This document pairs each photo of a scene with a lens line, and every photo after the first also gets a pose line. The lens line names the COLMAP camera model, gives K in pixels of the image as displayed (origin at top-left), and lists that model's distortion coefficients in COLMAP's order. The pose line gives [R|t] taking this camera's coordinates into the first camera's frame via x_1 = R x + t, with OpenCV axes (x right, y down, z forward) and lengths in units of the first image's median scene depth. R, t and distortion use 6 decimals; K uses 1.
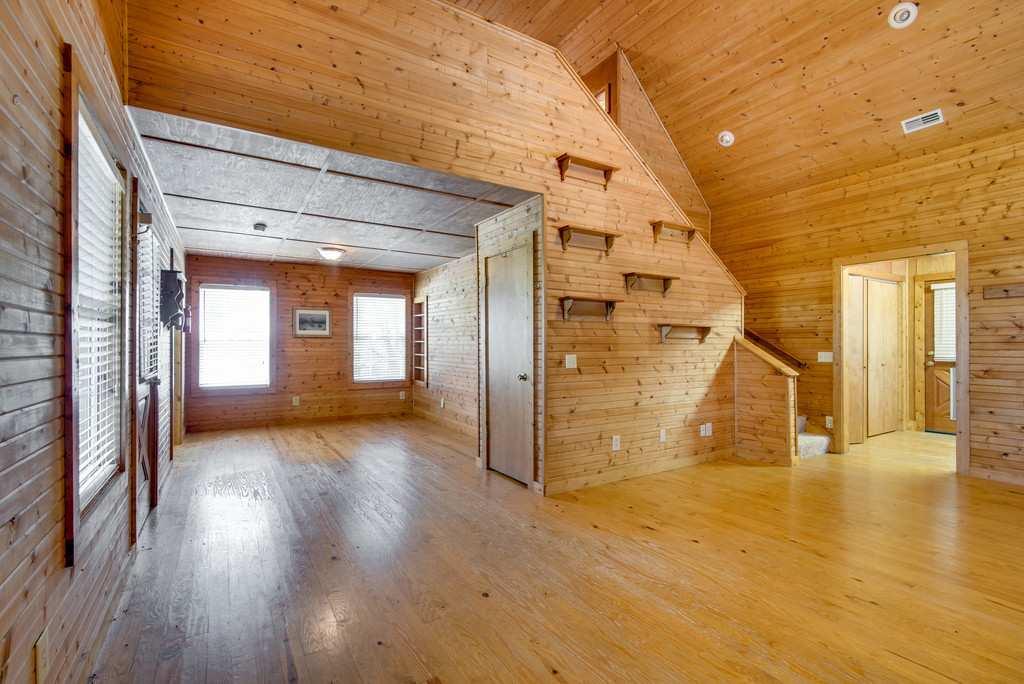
lens RADIAL K [[465.3, 0, 512.2], [0, 465.3, 345.0], [0, 0, 1]] dist [-0.002254, 0.000321]
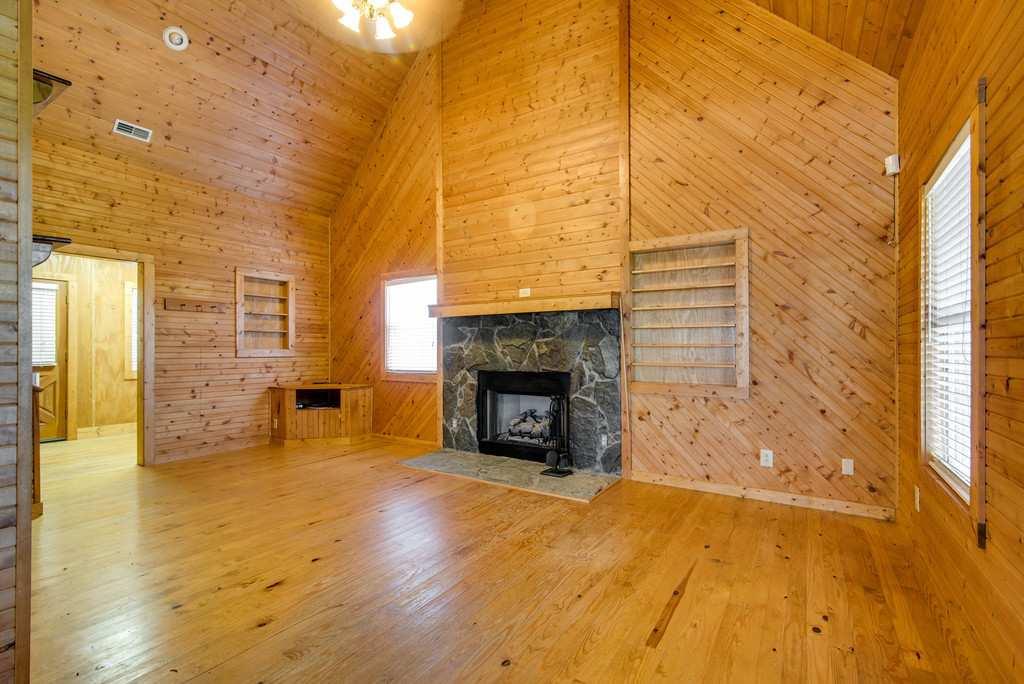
lens RADIAL K [[465.3, 0, 511.5], [0, 465.3, 346.1], [0, 0, 1]] dist [-0.002254, 0.000321]
pose [[-0.434485, 0.008127, 0.900642, -0.436087], [0.000263, 0.999960, -0.008896, 0.004148], [-0.900679, -0.003628, -0.434470, 0.751598]]
